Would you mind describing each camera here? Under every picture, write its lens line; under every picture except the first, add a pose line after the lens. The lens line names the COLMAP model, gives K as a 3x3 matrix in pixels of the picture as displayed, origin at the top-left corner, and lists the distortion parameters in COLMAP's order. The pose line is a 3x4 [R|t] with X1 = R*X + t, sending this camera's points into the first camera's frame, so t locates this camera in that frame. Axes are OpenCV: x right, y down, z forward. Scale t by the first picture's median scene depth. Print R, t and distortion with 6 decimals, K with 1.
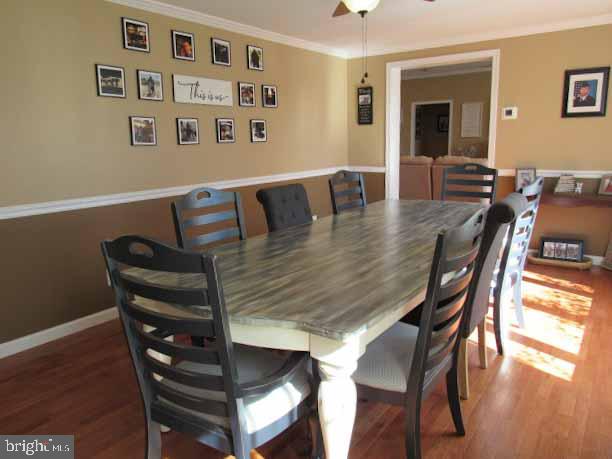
lens RADIAL K [[449.8, 0, 308.9], [0, 449.8, 230.2], [0, 0, 1]] dist [-0.037105, 0.017784]
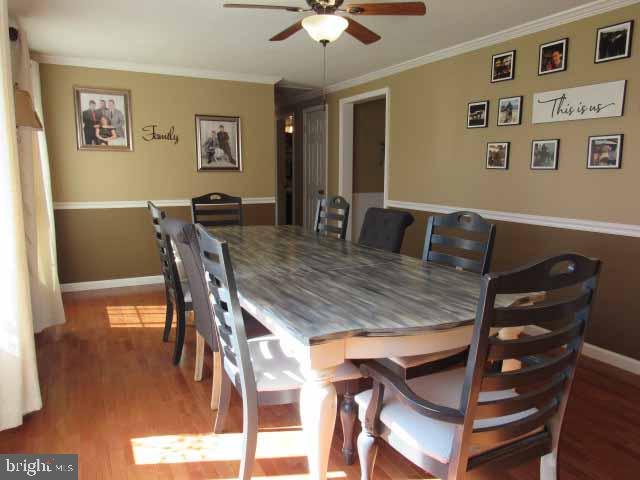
lens RADIAL K [[470.4, 0, 322.6], [0, 470.4, 238.5], [0, 0, 1]] dist [-0.037105, 0.017784]
pose [[-0.446337, 0.155777, -0.881202, 0.798933], [-0.163523, 0.953953, 0.251464, -0.236681], [0.879798, 0.256335, -0.400311, 1.090581]]
